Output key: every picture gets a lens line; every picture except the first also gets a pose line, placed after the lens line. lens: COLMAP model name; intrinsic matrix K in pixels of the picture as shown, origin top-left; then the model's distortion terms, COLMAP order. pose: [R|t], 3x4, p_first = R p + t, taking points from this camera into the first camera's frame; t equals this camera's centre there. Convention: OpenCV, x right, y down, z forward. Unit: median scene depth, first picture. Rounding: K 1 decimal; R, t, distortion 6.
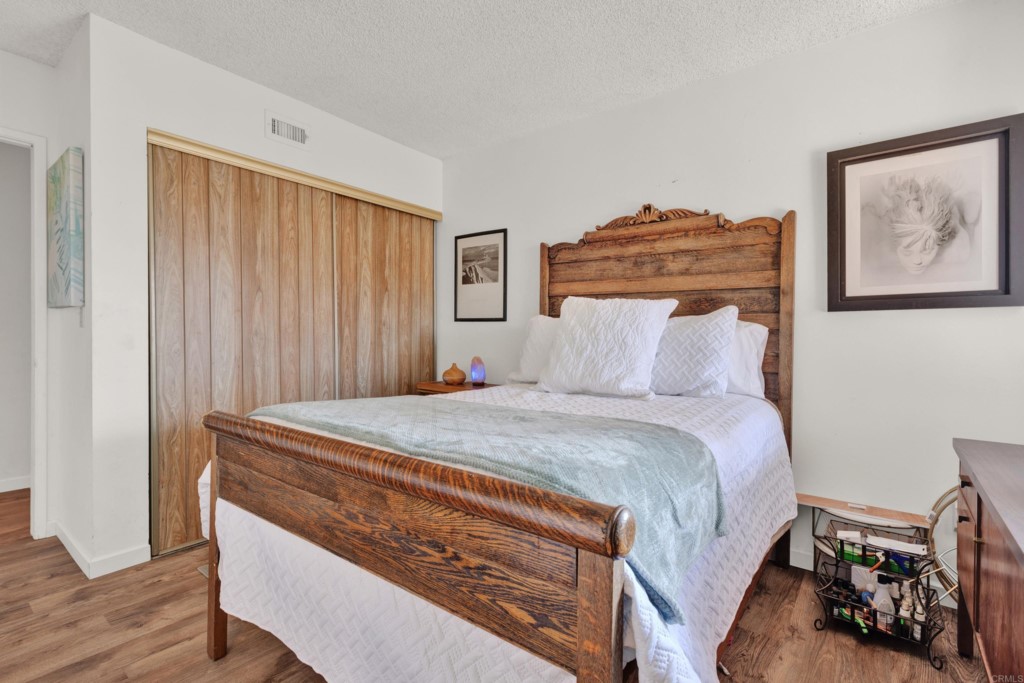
lens RADIAL K [[461.2, 0, 510.3], [0, 461.2, 335.1], [0, 0, 1]] dist [-0.009504, 0.001500]
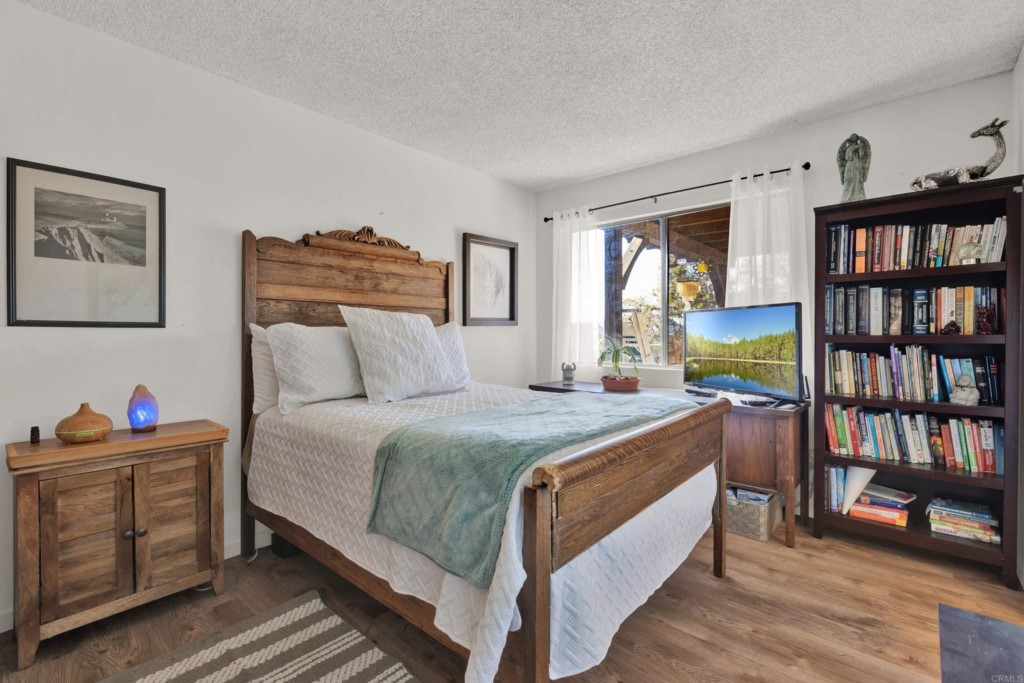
lens RADIAL K [[461.2, 0, 507.7], [0, 461.2, 330.3], [0, 0, 1]] dist [-0.009504, 0.001500]
pose [[0.077838, -0.000971, 0.996966, -0.762406], [0.008046, 0.999968, 0.000346, -0.027248], [-0.996934, 0.007995, 0.077843, 0.551045]]
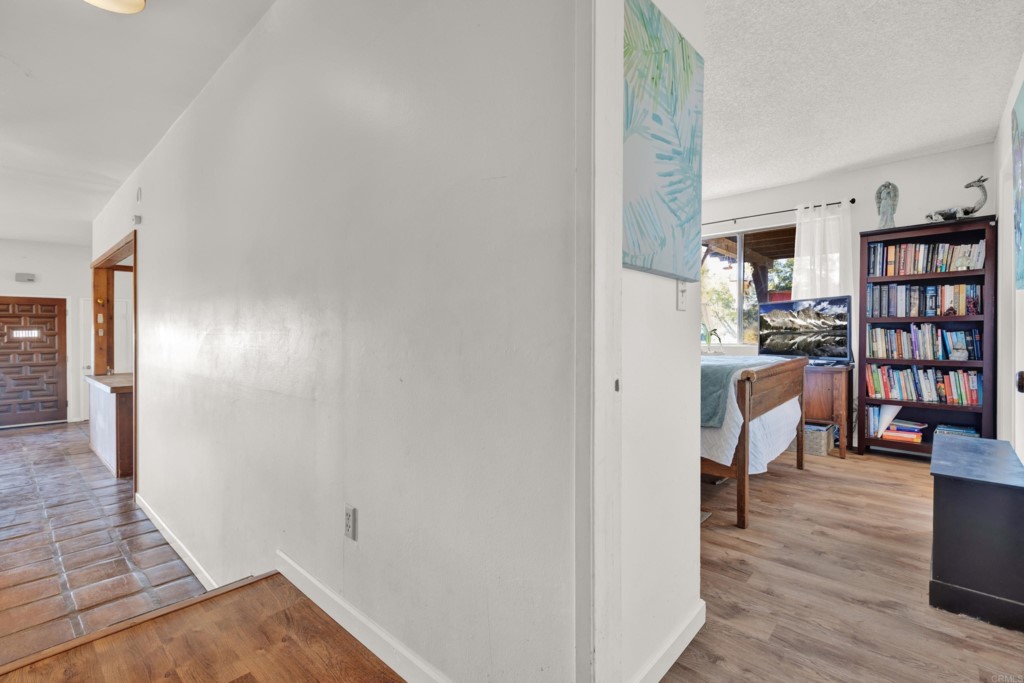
lens RADIAL K [[461.2, 0, 518.1], [0, 461.2, 337.0], [0, 0, 1]] dist [-0.009504, 0.001500]
pose [[0.091165, -0.016617, 0.995697, -1.312151], [0.012271, 0.999804, 0.015562, 0.015726], [-0.995760, 0.010799, 0.091351, 0.940293]]
